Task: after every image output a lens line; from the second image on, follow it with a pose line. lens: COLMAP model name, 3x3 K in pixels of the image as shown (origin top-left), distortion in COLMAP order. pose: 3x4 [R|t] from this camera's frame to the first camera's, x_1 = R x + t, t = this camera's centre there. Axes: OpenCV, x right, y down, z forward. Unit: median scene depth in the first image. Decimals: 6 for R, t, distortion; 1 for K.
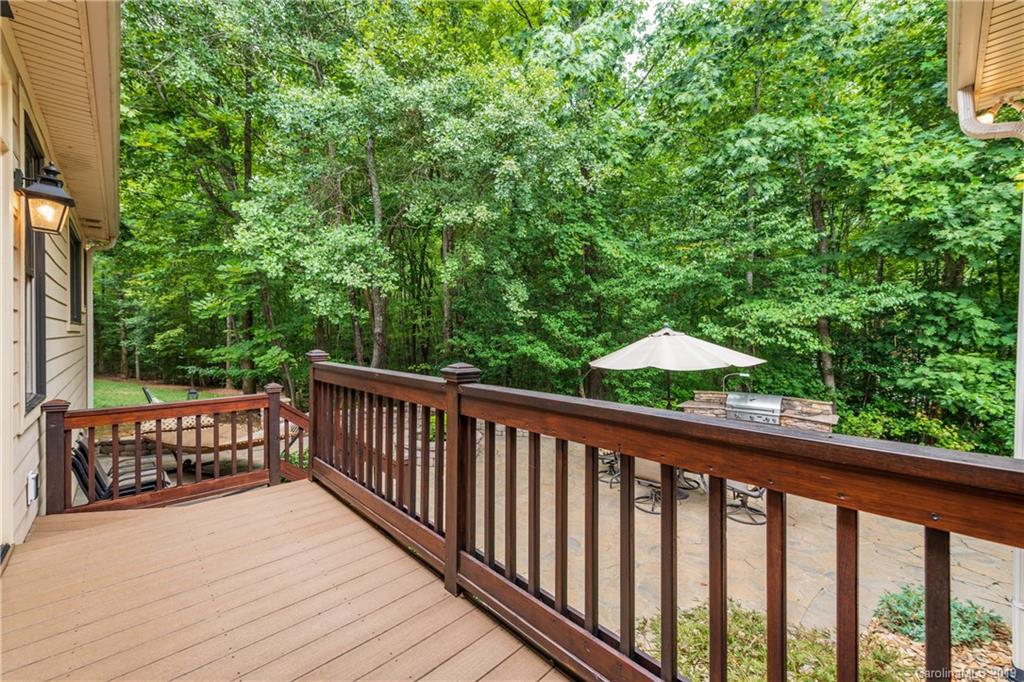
lens RADIAL K [[407.8, 0, 513.7], [0, 407.8, 335.8], [0, 0, 1]] dist [0.009150, -0.001466]
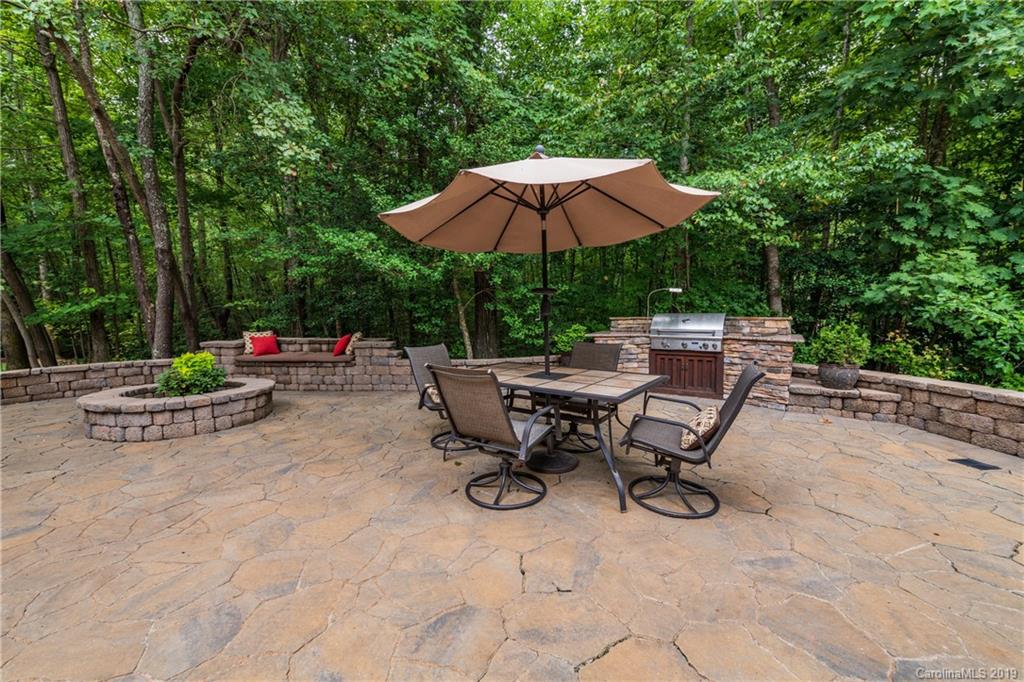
lens RADIAL K [[407.8, 0, 513.2], [0, 407.8, 335.7], [0, 0, 1]] dist [0.009150, -0.001466]
pose [[0.990192, -0.022123, 0.137952, 0.198570], [0.012127, 0.997267, 0.072880, 0.130601], [-0.139187, -0.070492, 0.987754, 0.356220]]
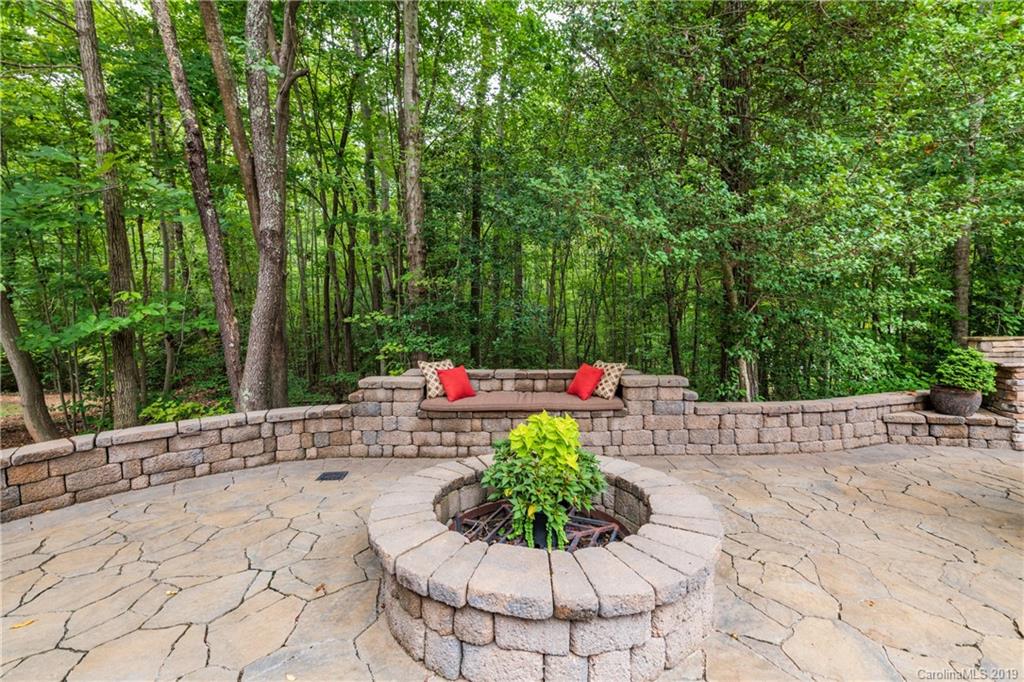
lens RADIAL K [[407.8, 0, 506.7], [0, 407.8, 335.4], [0, 0, 1]] dist [0.009150, -0.001466]
pose [[0.968713, -0.017536, 0.247563, -0.281753], [0.011268, 0.999580, 0.026715, 0.130382], [-0.247928, -0.023090, 0.968503, 0.750903]]
